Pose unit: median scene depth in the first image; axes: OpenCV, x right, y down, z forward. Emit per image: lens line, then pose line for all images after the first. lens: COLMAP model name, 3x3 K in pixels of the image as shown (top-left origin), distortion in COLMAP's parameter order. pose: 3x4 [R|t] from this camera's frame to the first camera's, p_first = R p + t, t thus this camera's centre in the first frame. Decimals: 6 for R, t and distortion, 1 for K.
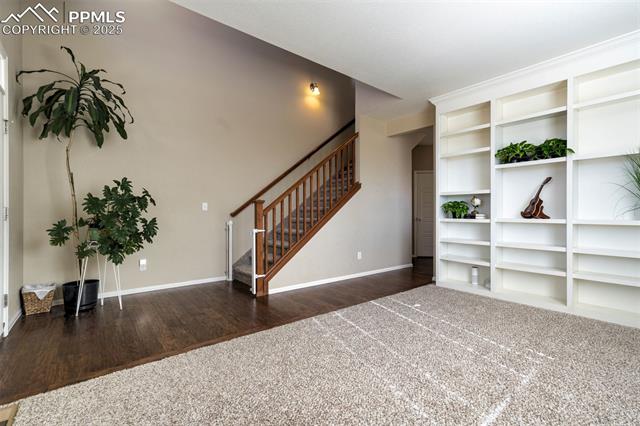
lens RADIAL K [[291.8, 0, 322.1], [0, 291.8, 214.5], [0, 0, 1]] dist [0.010920, 0.000656]
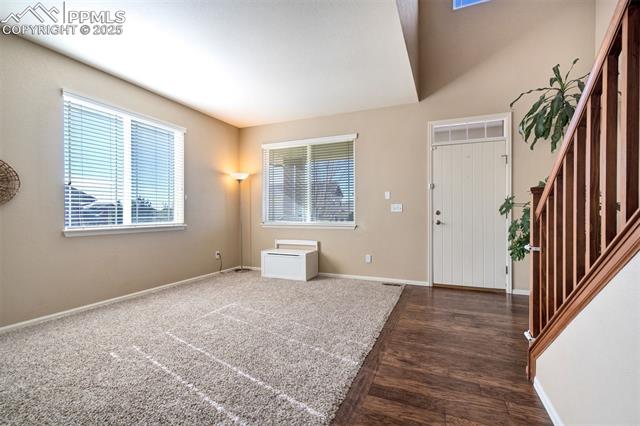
lens RADIAL K [[291.8, 0, 322.1], [0, 291.8, 214.5], [0, 0, 1]] dist [0.010920, 0.000656]
pose [[-0.881009, -0.001541, -0.473098, 0.372984], [-0.002908, 0.999993, 0.002157, -0.002186], [0.473091, 0.003276, -0.881007, 1.363961]]
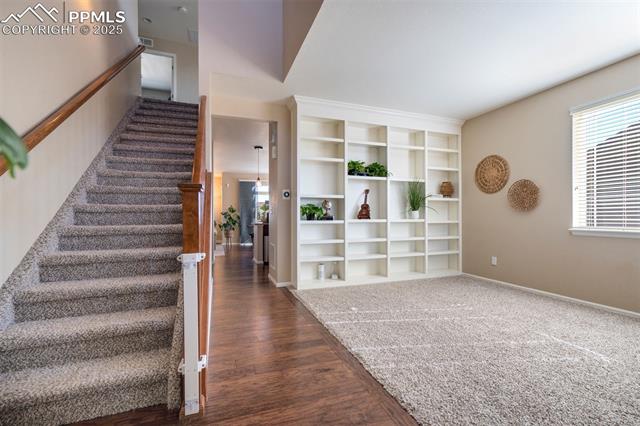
lens RADIAL K [[291.8, 0, 322.1], [0, 291.8, 214.5], [0, 0, 1]] dist [0.010920, 0.000656]
pose [[0.325445, 0.001564, 0.945560, -0.603713], [0.004288, 0.999986, -0.003130, -0.004326], [-0.945551, 0.005073, 0.325434, 0.736158]]
